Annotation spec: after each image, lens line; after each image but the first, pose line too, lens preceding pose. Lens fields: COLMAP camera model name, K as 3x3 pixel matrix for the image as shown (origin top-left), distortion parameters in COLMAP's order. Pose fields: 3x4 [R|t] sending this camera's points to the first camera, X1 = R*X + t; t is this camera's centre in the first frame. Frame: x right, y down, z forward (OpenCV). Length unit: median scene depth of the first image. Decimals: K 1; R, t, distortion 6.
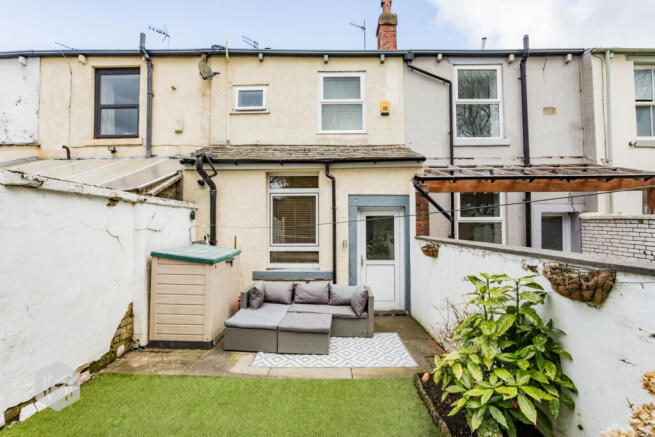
lens RADIAL K [[319.4, 0, 327.1], [0, 319.4, 219.3], [0, 0, 1]] dist [-0.018559, 0.002426]
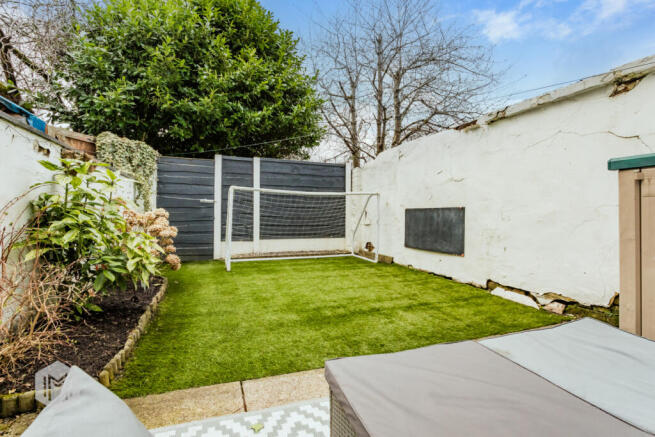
lens RADIAL K [[319.4, 0, 329.2], [0, 319.4, 215.8], [0, 0, 1]] dist [-0.018559, 0.002426]
pose [[-0.933680, -0.011863, -0.357913, 0.134371], [-0.007938, 0.999891, -0.012435, 0.251658], [0.358021, -0.008769, -0.933672, 1.543122]]
